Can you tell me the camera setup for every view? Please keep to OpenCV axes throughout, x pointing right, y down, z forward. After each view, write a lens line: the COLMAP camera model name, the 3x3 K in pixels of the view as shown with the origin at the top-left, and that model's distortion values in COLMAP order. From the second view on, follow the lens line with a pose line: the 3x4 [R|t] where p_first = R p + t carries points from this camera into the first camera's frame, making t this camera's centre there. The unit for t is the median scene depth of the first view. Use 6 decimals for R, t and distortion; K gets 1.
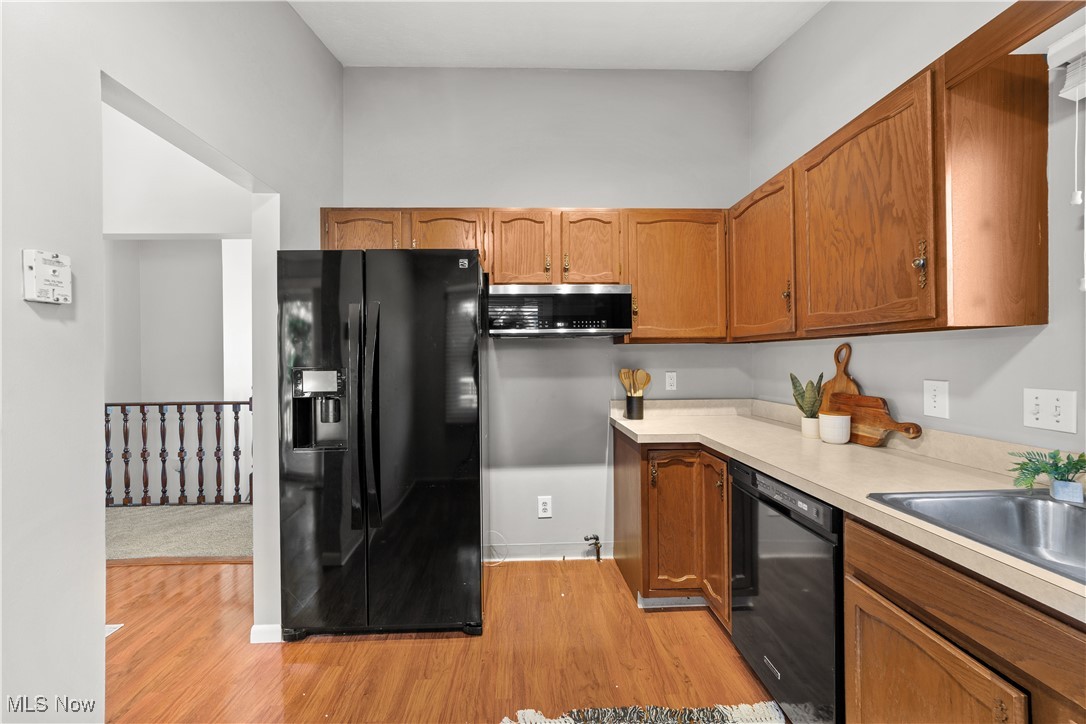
lens RADIAL K [[420.1, 0, 540.1], [0, 420.1, 358.7], [0, 0, 1]] dist [-0.031148, 0.009237]
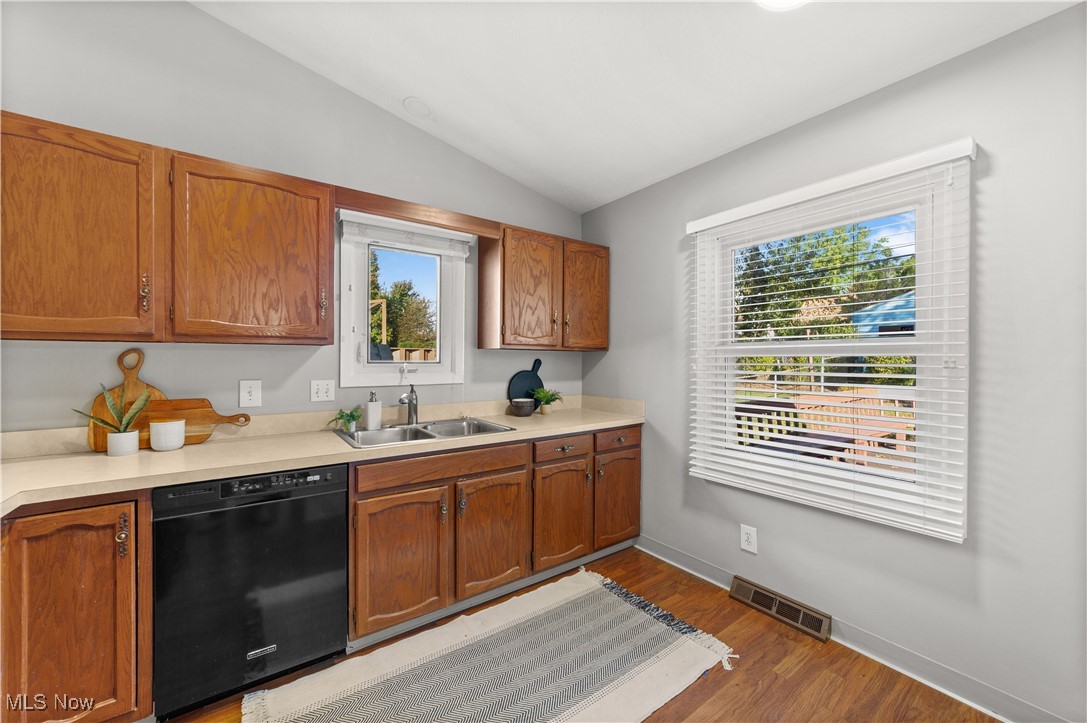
lens RADIAL K [[420.5, 0, 540.6], [0, 420.5, 358.2], [0, 0, 1]] dist [-0.031148, 0.009237]
pose [[-0.551021, 0.007364, 0.834459, -0.518268], [0.002670, 0.999972, -0.007061, -0.004849], [-0.834487, -0.001663, -0.551025, 0.693235]]
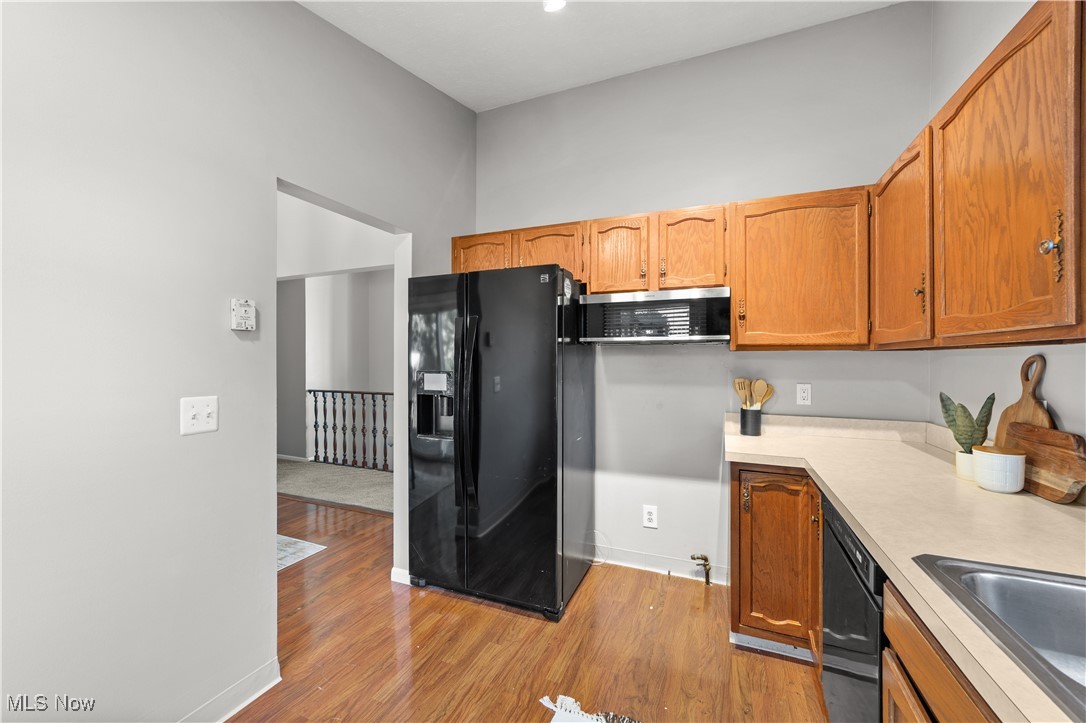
lens RADIAL K [[424.5, 0, 543.0], [0, 424.5, 361.5], [0, 0, 1]] dist [-0.031191, 0.006538]
pose [[0.905324, 0.015356, -0.424443, 0.254228], [-0.013174, 0.999881, 0.008075, -0.017810], [0.424517, -0.001719, 0.905418, -0.001721]]
